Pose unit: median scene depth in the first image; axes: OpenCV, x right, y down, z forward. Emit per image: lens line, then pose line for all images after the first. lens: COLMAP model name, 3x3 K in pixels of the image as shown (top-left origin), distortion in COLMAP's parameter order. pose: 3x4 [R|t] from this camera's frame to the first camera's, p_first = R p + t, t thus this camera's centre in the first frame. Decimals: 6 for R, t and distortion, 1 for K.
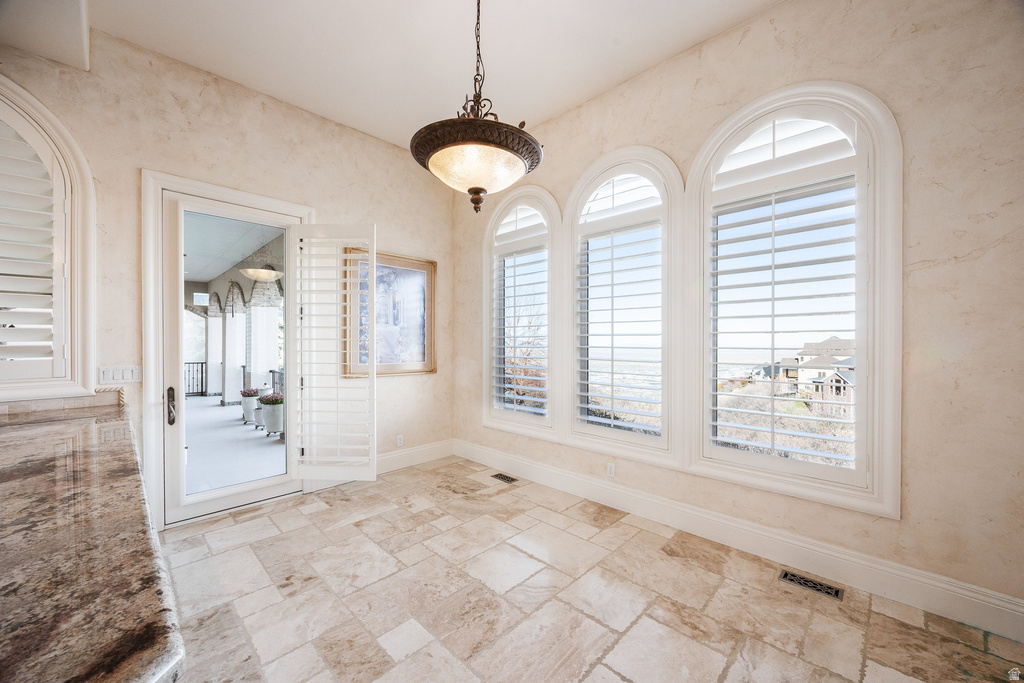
lens RADIAL K [[394.3, 0, 512.3], [0, 394.3, 343.1], [0, 0, 1]] dist [0.002401, 0.000381]
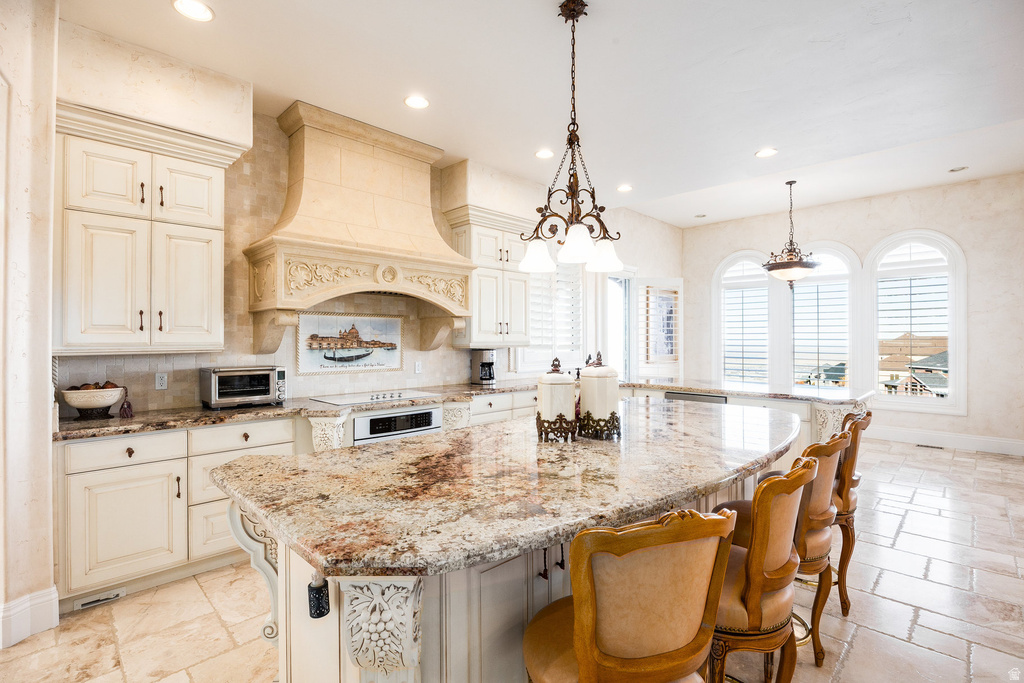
lens RADIAL K [[477.7, 0, 513.6], [0, 477.7, 336.5], [0, 0, 1]] dist [-0.004057, -0.001448]
pose [[0.999983, 0.000436, -0.005770, -1.347013], [-0.000482, 0.999967, -0.008062, -0.017439], [0.005766, 0.008065, 0.999951, -1.460831]]
